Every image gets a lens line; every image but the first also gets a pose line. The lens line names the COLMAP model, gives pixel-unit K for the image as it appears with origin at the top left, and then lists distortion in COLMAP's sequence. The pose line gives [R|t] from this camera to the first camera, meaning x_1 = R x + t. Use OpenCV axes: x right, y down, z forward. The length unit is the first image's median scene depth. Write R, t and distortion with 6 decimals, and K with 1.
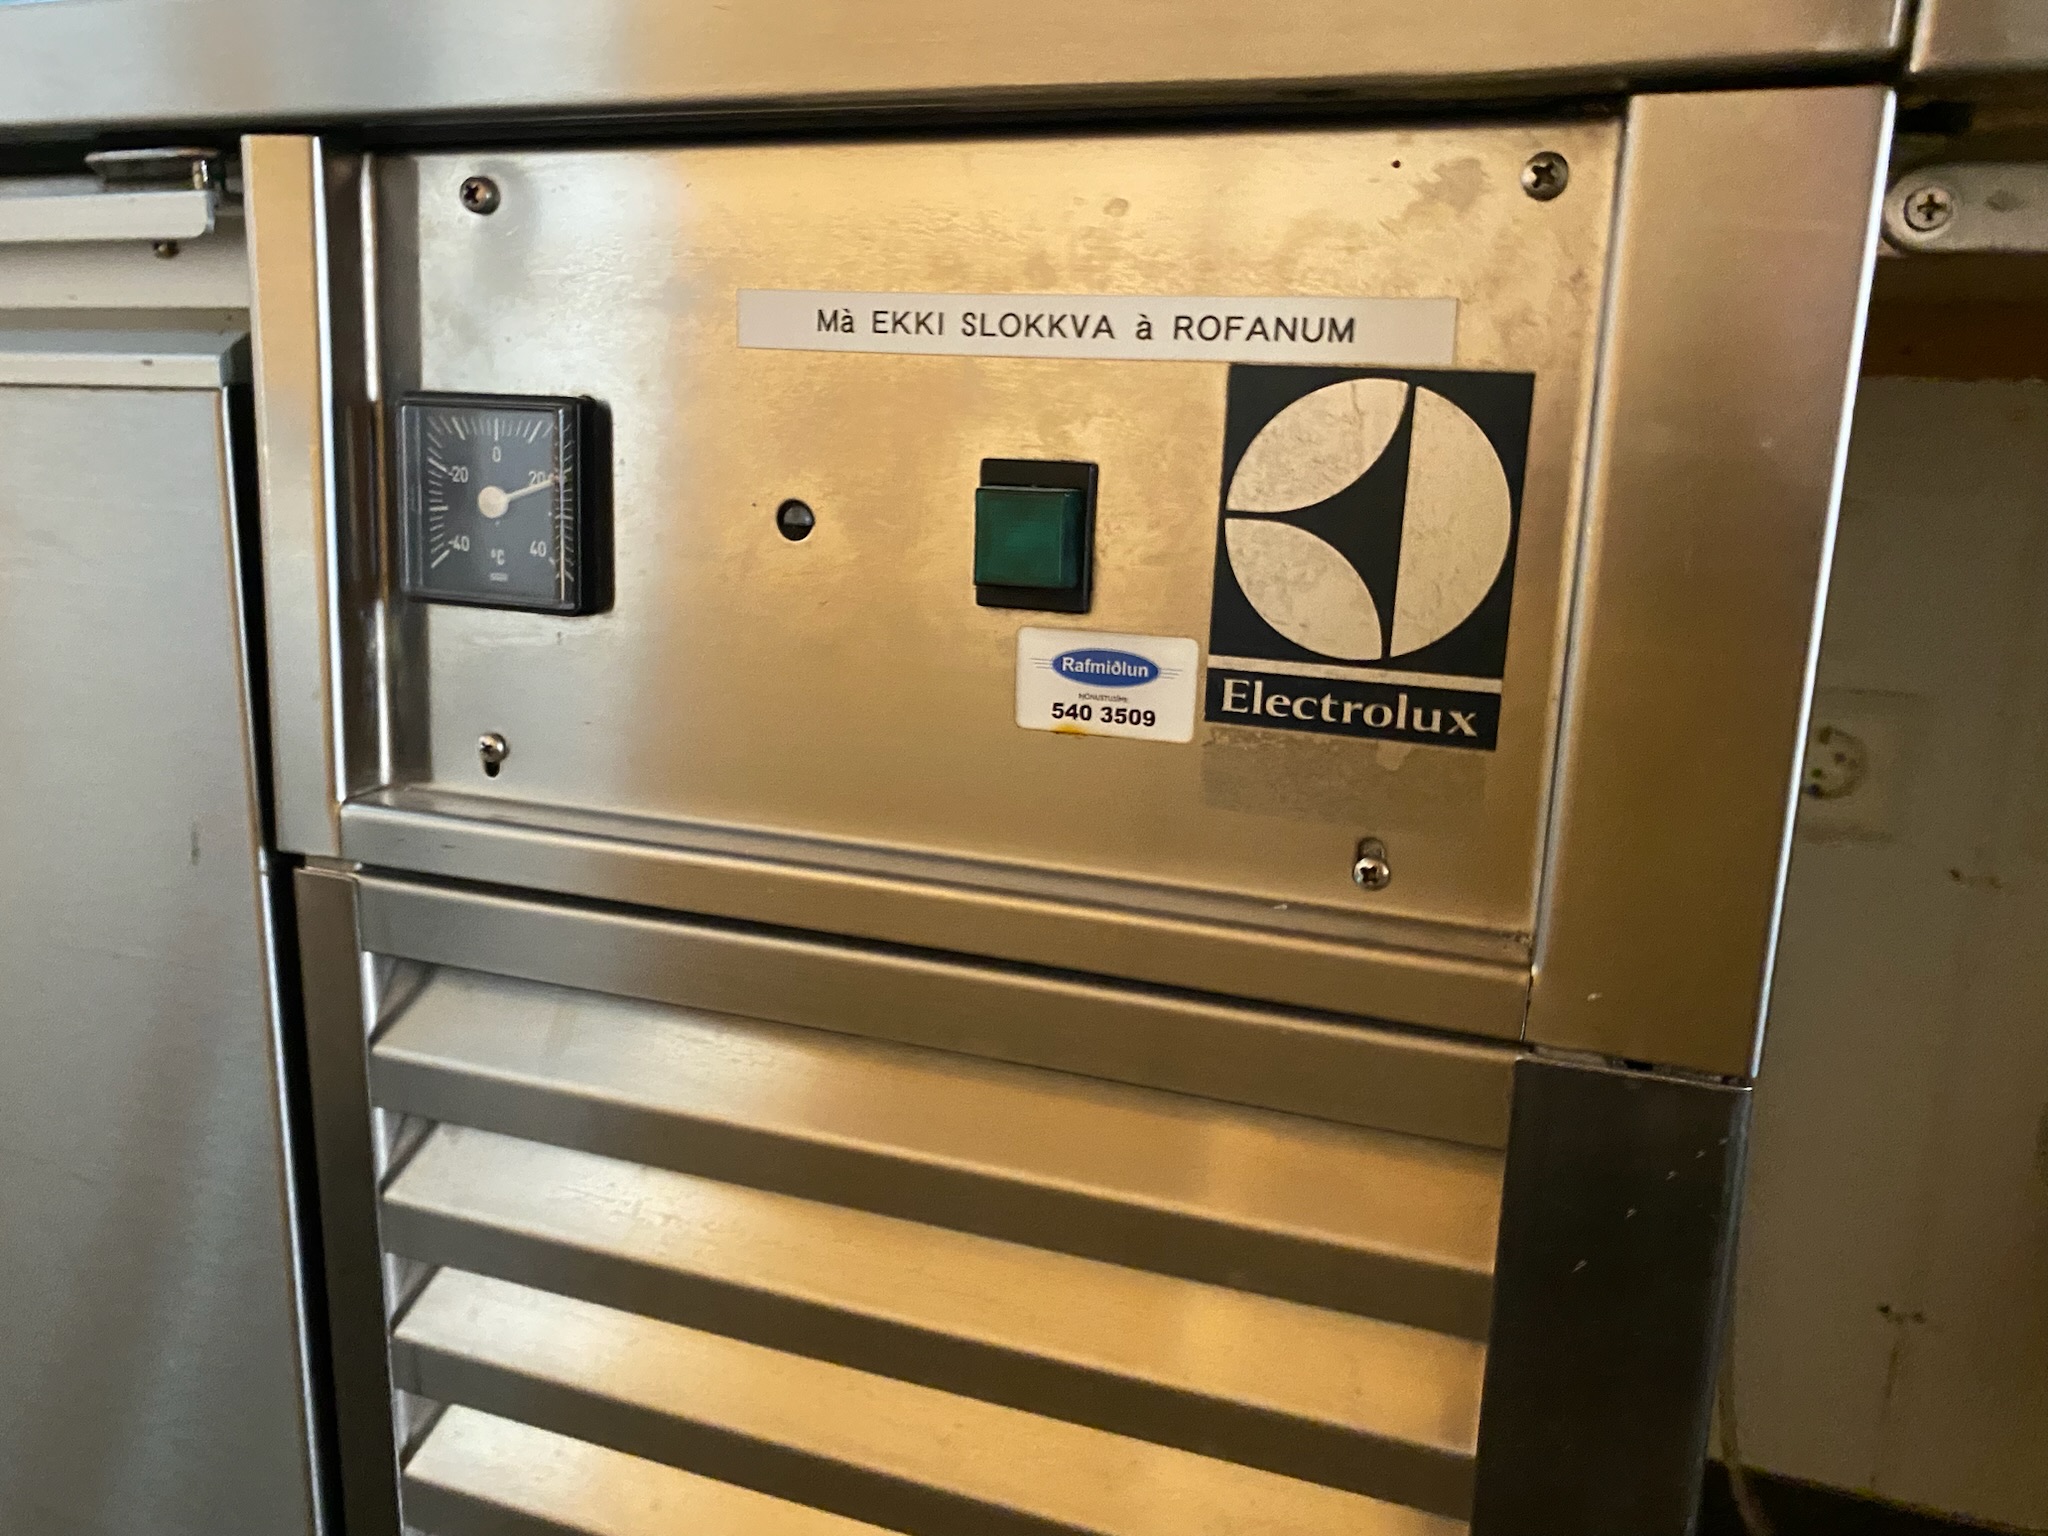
lens RADIAL K [[1538.1, 0, 1024.0], [0, 1538.1, 768.0], [0, 0, 1]] dist [0.093239, -0.159571]
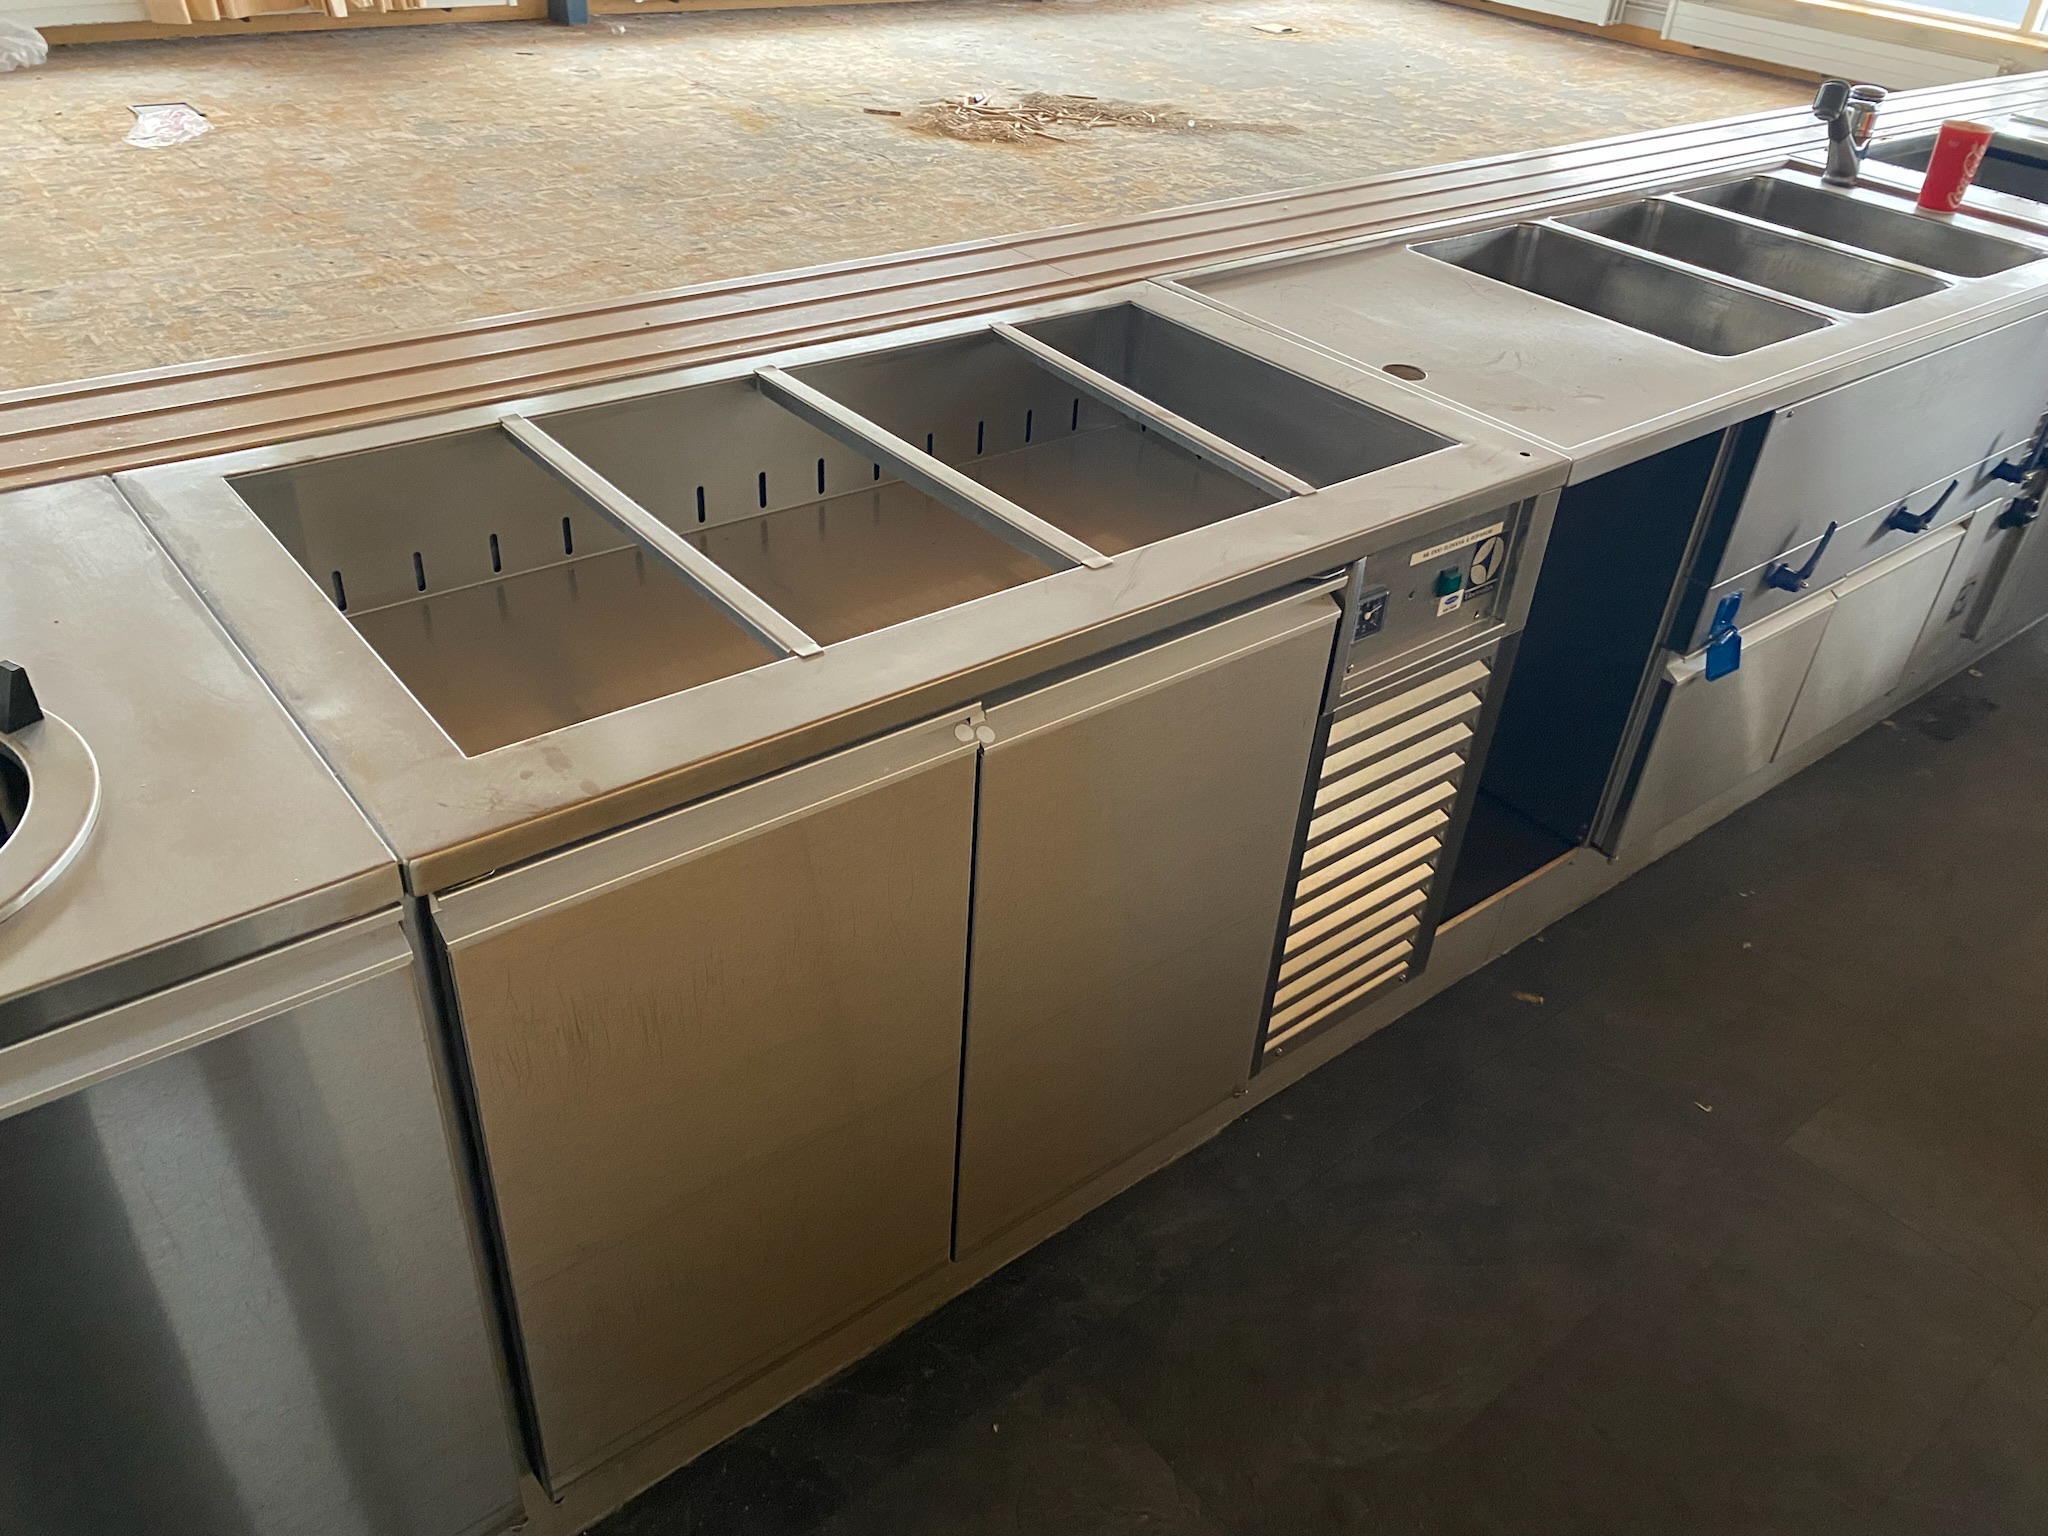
lens RADIAL K [[1558.7, 0, 1041.6], [0, 1558.7, 769.6], [0, 0, 1]] dist [-0.004686, -0.006683]
pose [[0.499920, -0.477827, 0.722331, -4.605101], [0.151575, 0.869430, 0.470230, -2.202633], [-0.852704, -0.125590, 0.507072, -0.515021]]
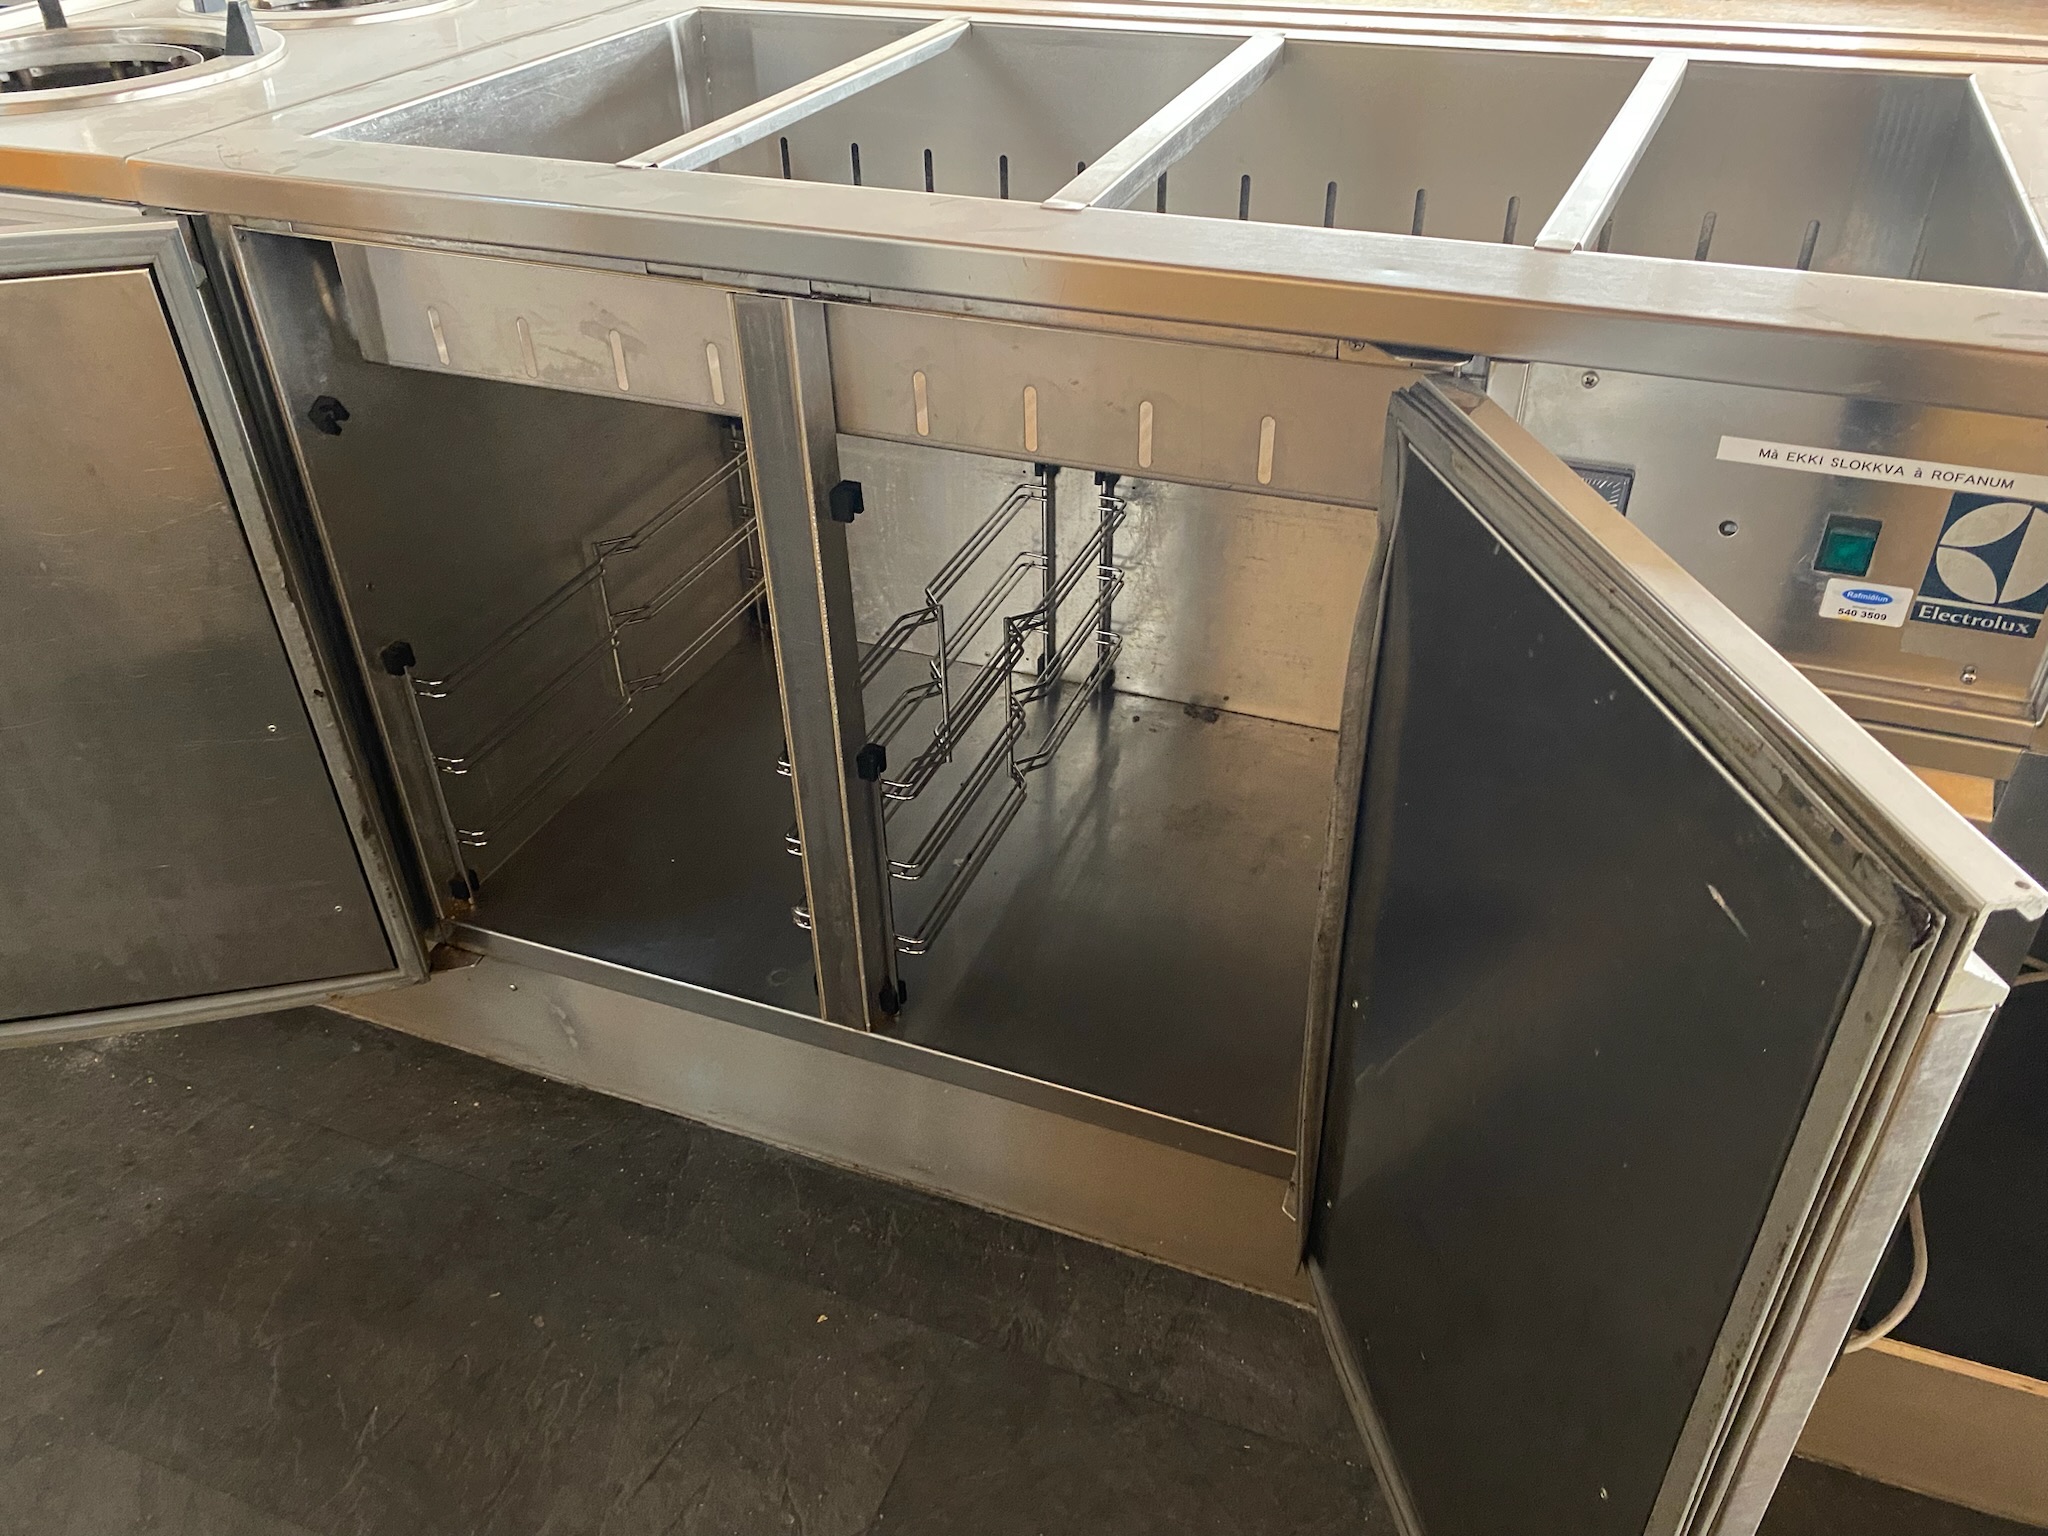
lens RADIAL K [[1558.7, 0, 1041.6], [0, 1558.7, 769.6], [0, 0, 1]] dist [-0.004686, -0.006683]
pose [[0.999127, -0.028646, -0.030425, -1.195474], [0.037665, 0.932670, 0.358759, -0.748884], [0.018099, -0.359592, 0.932934, -1.428071]]
